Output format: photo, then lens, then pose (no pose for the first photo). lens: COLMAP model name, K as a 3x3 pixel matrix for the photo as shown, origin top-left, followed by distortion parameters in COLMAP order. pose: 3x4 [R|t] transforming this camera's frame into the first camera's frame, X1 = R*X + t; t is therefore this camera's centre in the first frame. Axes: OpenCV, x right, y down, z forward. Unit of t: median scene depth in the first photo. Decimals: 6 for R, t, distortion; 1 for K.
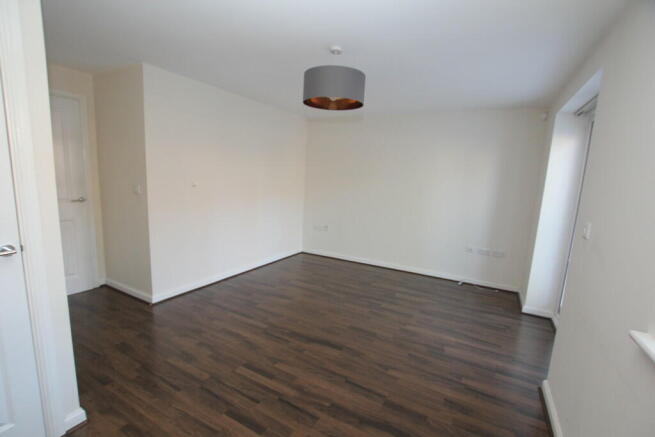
lens RADIAL K [[300.6, 0, 327.2], [0, 300.6, 227.8], [0, 0, 1]] dist [0.000174, 0.000001]
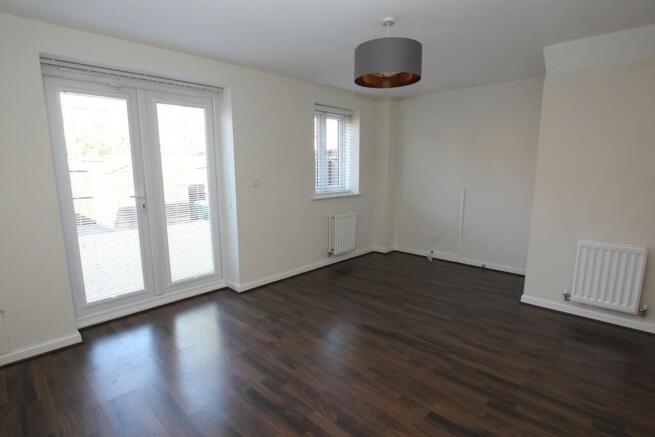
lens RADIAL K [[330.6, 0, 327.5], [0, 330.6, 218.5], [0, 0, 1]] dist [-0.000854, -0.000185]
pose [[-0.961599, -0.093348, 0.258096, -0.093691], [-0.002443, 0.943257, 0.332054, -0.315178], [-0.274448, 0.318673, -0.907263, 1.879424]]
